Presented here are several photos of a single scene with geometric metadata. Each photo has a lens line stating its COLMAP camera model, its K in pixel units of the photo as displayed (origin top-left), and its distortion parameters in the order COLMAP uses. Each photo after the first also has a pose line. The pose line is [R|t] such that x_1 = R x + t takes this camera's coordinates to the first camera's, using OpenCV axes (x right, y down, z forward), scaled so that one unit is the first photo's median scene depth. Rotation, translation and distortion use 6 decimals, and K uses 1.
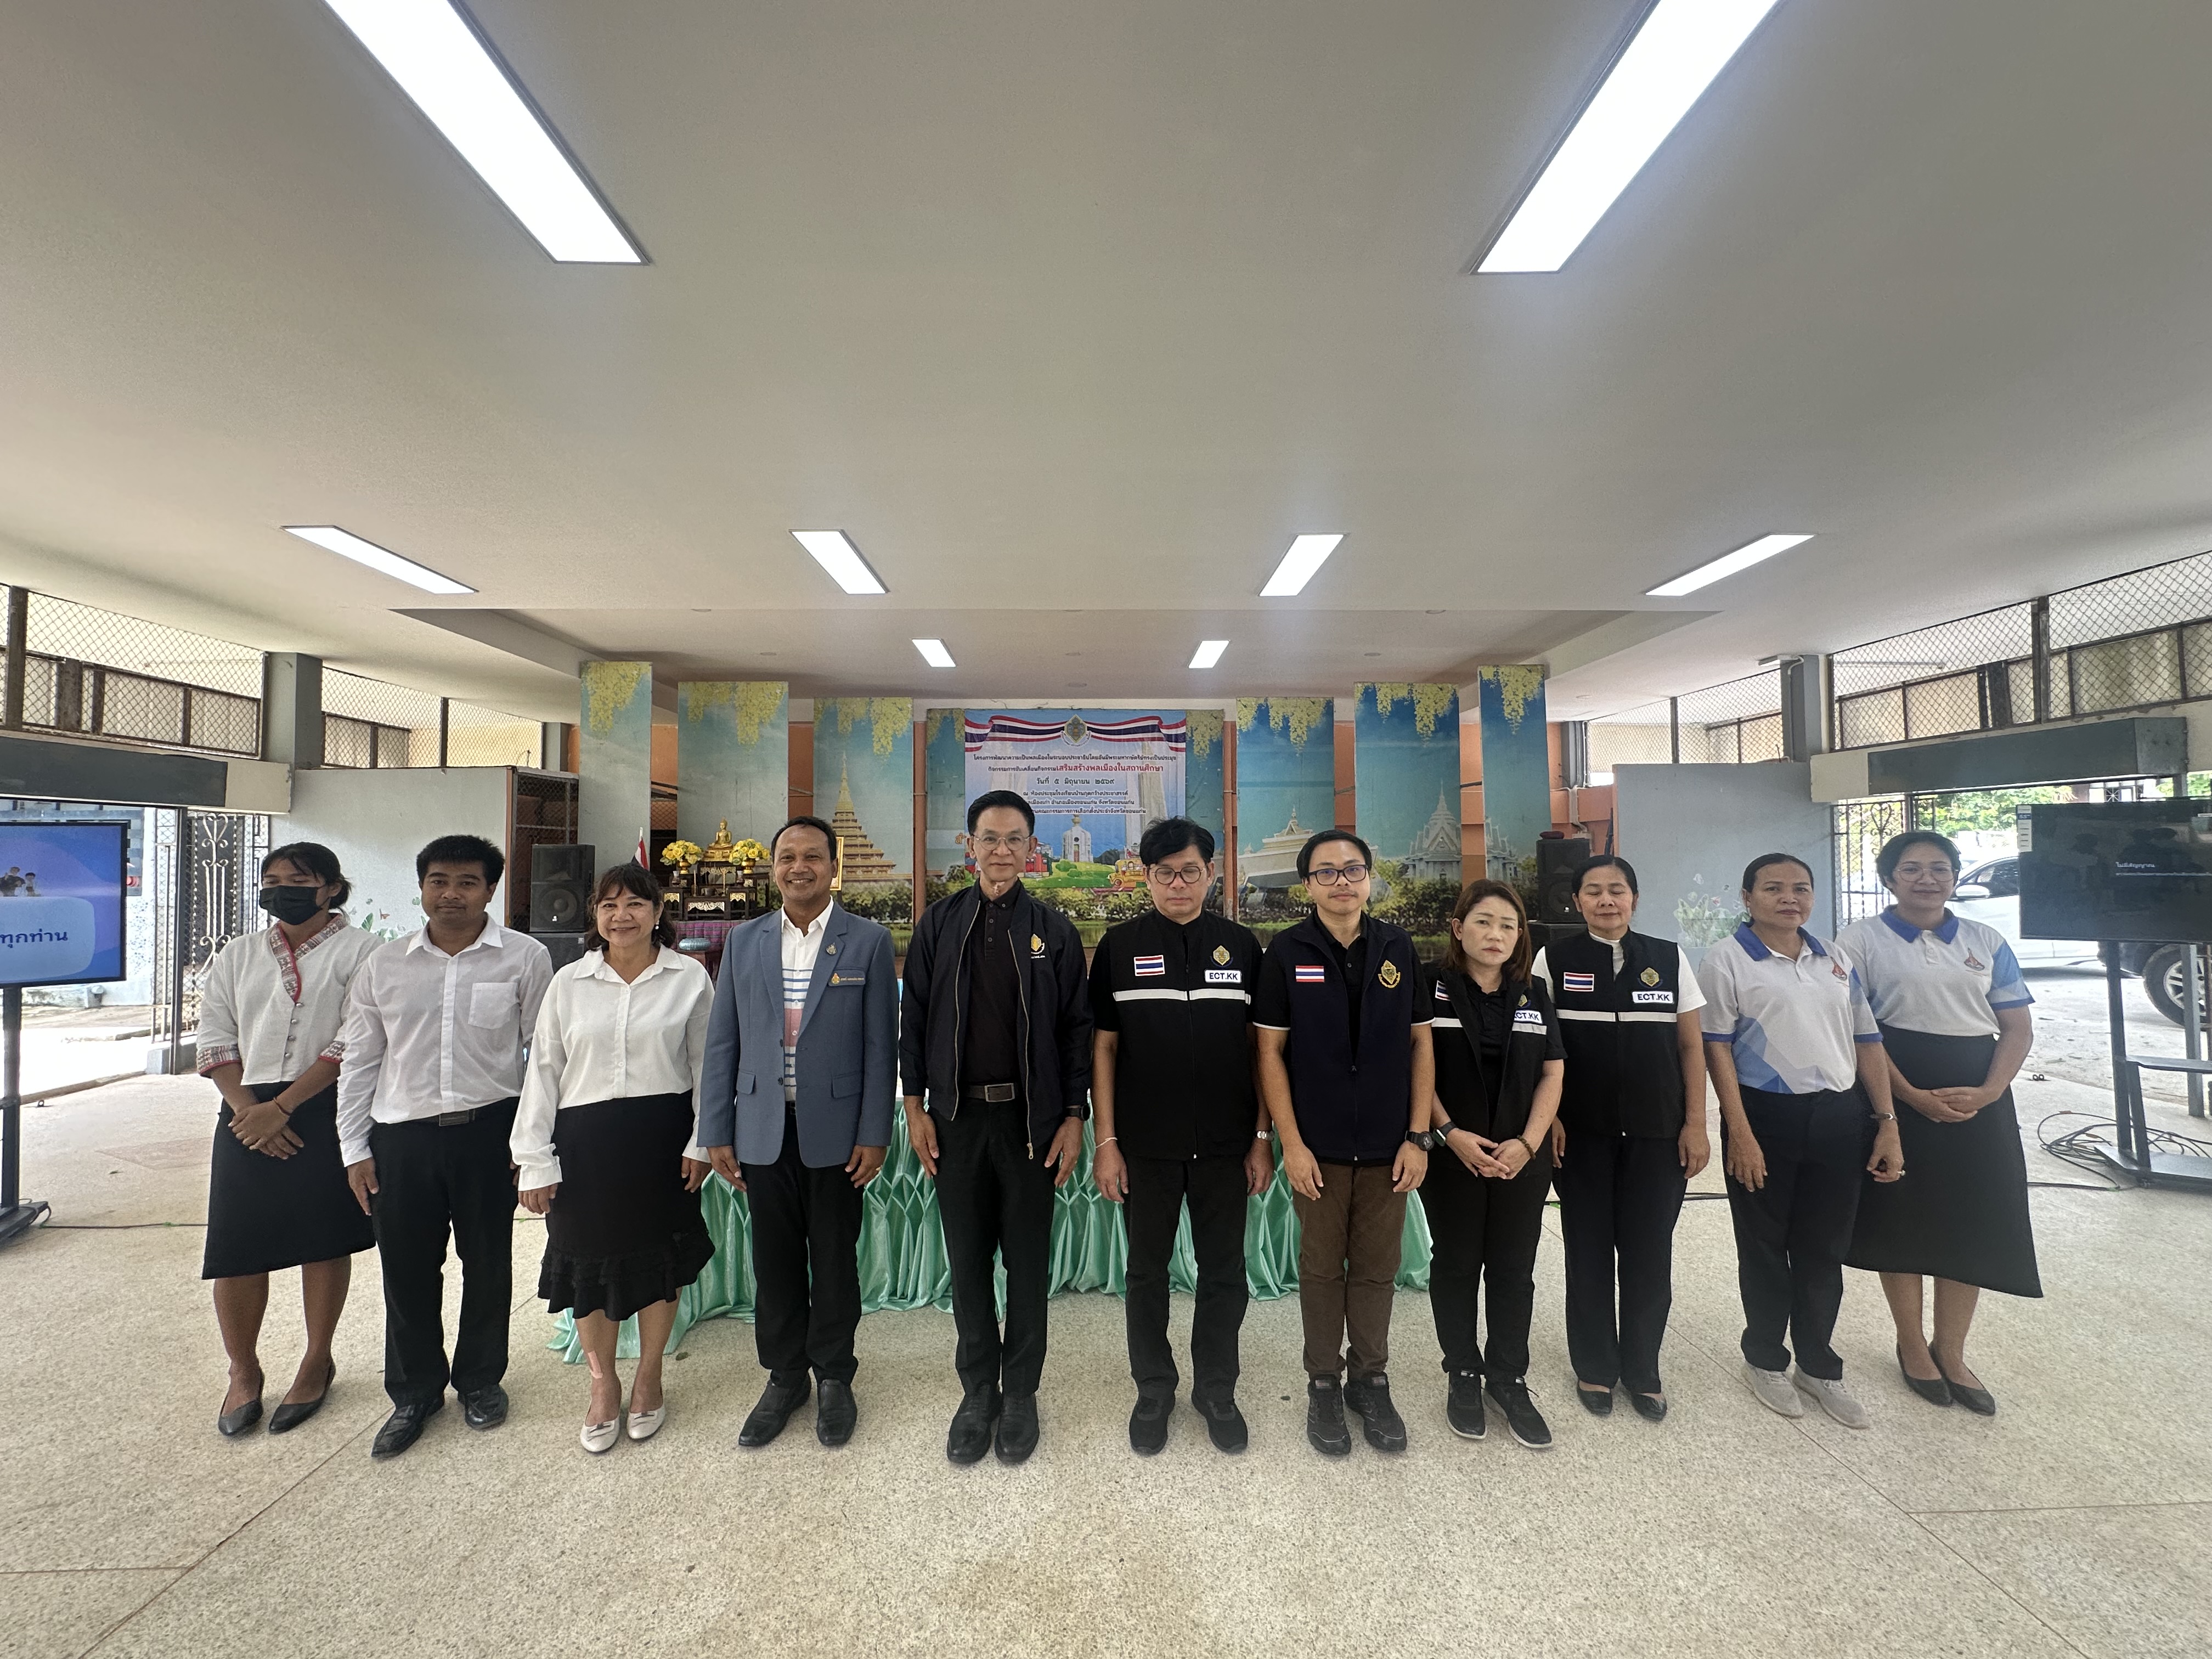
lens RADIAL K [[887.5, 0, 1108.5], [0, 887.5, 830.9], [0, 0, 1]] dist [-0.003131, -0.000016]
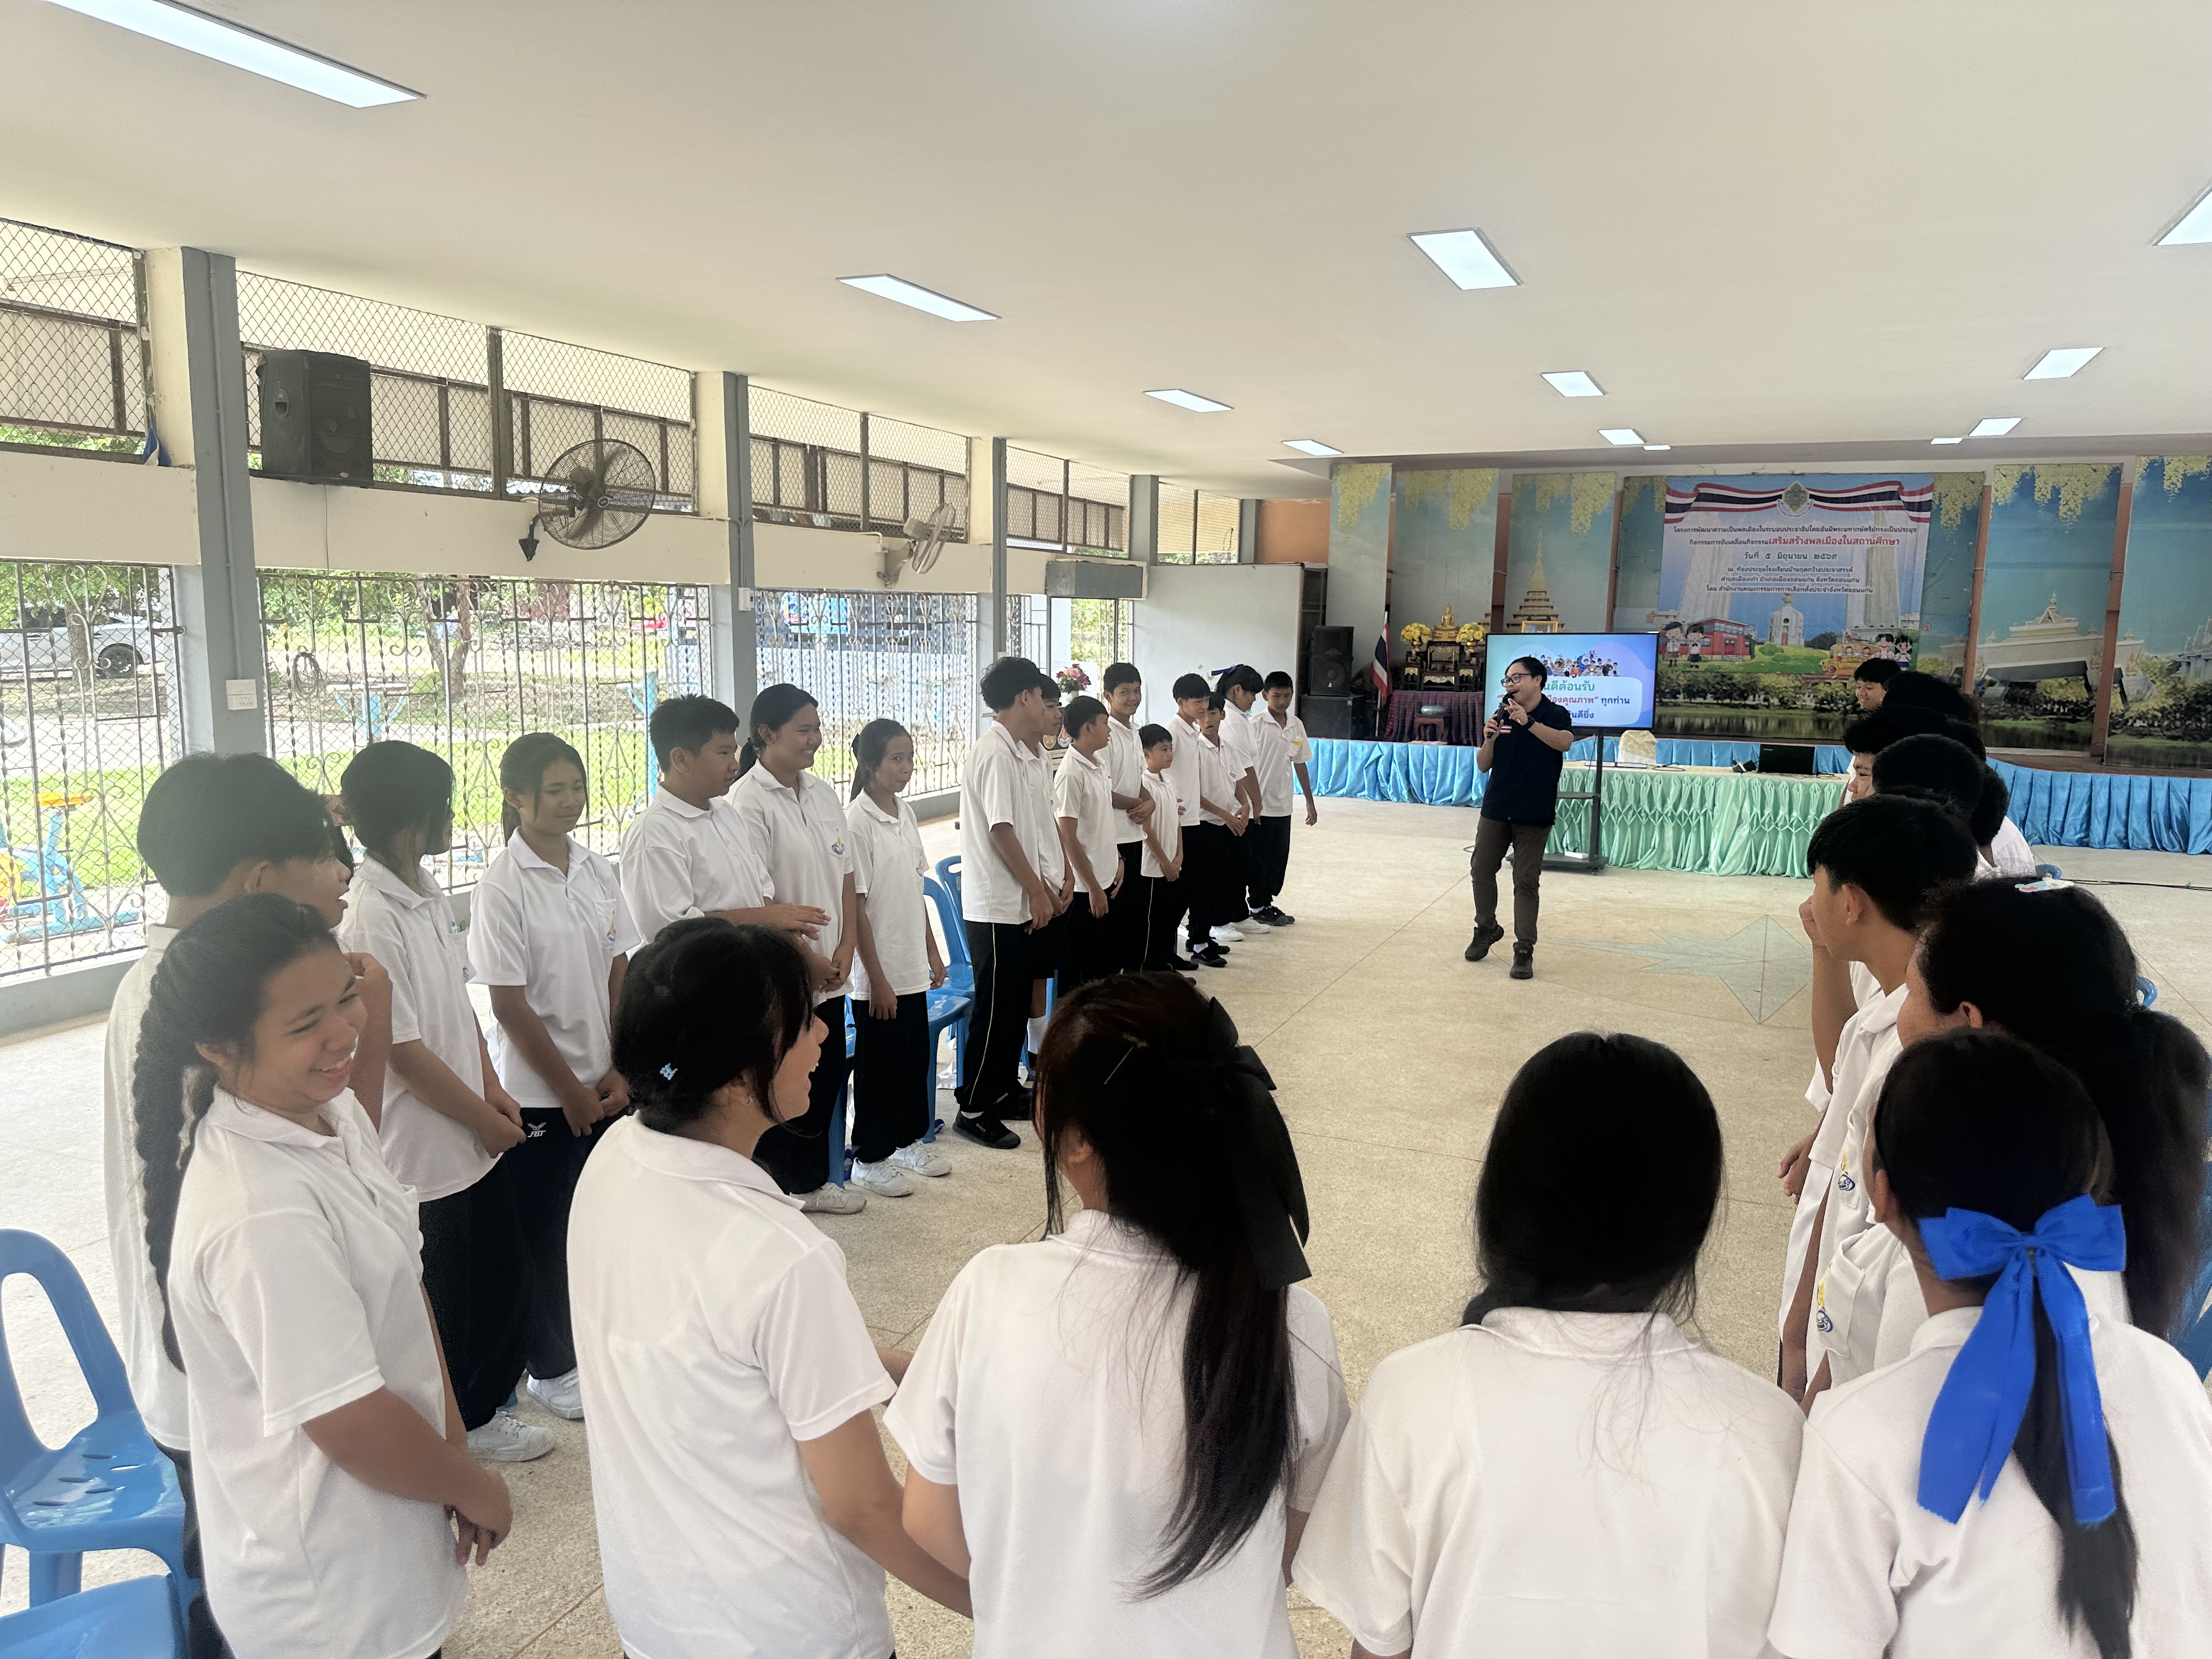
lens RADIAL K [[1564.2, 0, 1116.2], [0, 1564.2, 834.3], [0, 0, 1]] dist [0.200562, -0.442537]
pose [[0.910083, 0.079515, -0.406727, 0.025209], [-0.008586, 0.984828, 0.173322, -0.057585], [0.414338, -0.154245, 0.896958, -0.866393]]
